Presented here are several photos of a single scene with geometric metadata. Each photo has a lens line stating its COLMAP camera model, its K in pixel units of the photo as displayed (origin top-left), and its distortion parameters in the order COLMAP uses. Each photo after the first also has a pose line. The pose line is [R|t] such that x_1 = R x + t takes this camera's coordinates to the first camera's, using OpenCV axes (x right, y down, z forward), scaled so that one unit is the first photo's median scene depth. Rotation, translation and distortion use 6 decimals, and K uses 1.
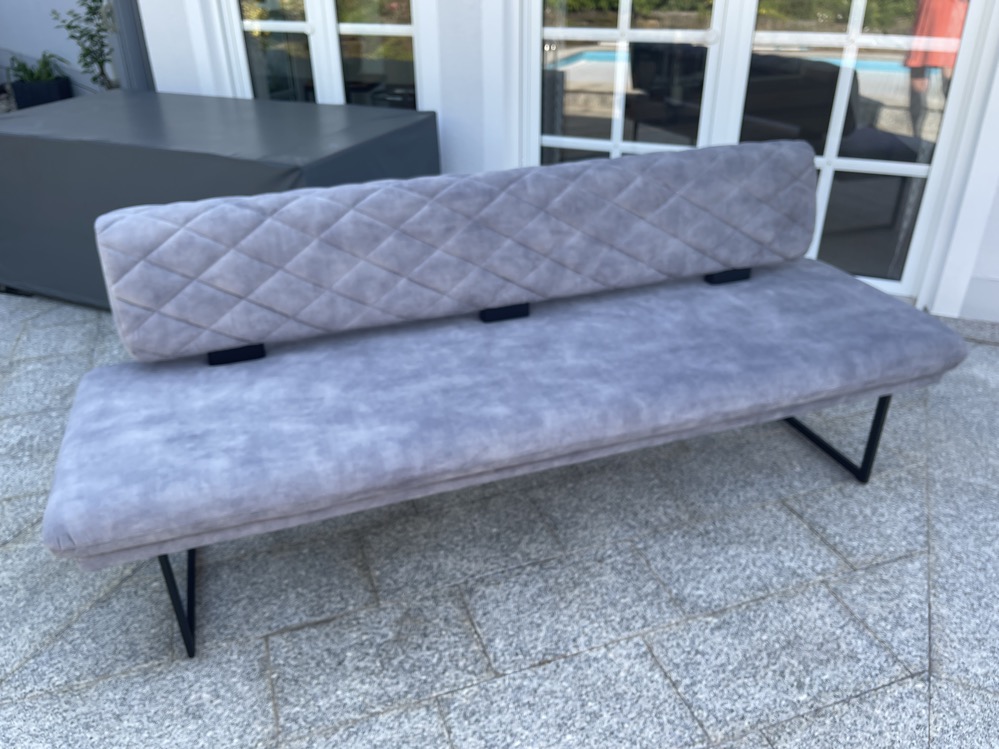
lens RADIAL K [[823.9, 0, 499.5], [0, 823.9, 374.5], [0, 0, 1]] dist [-0.001455, -0.004401]
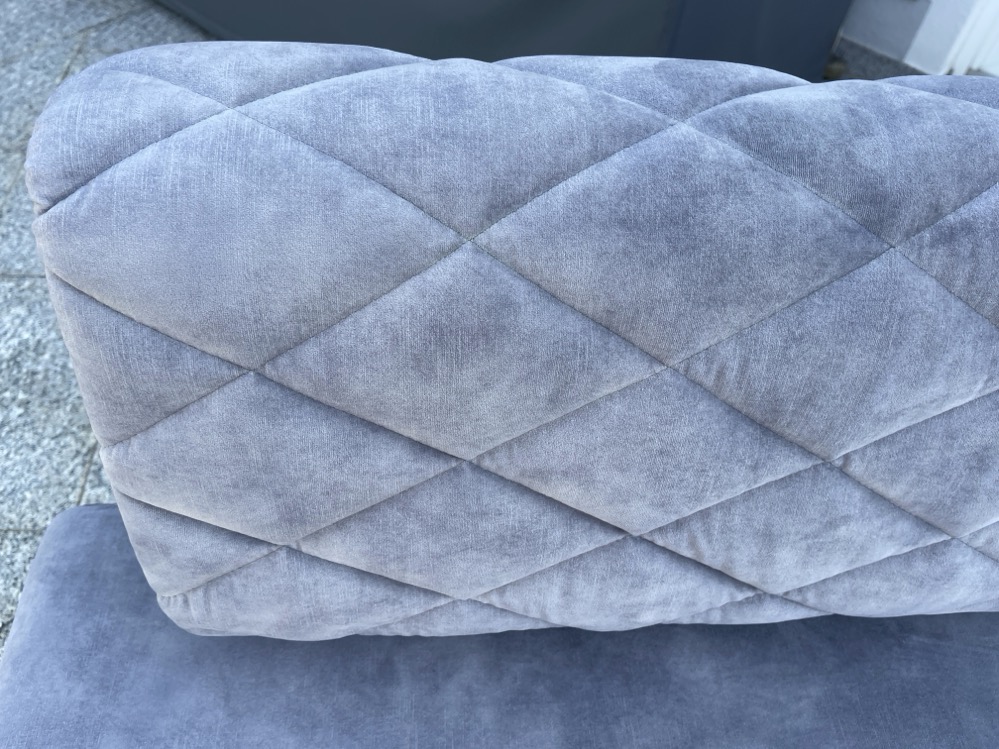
lens RADIAL K [[823.9, 0, 499.5], [0, 823.9, 374.5], [0, 0, 1]] dist [-0.001455, -0.004401]
pose [[0.961002, 0.264212, -0.081649, -0.360112], [-0.217061, 0.903619, 0.369266, -0.228390], [0.171344, -0.337143, 0.925730, 0.827641]]
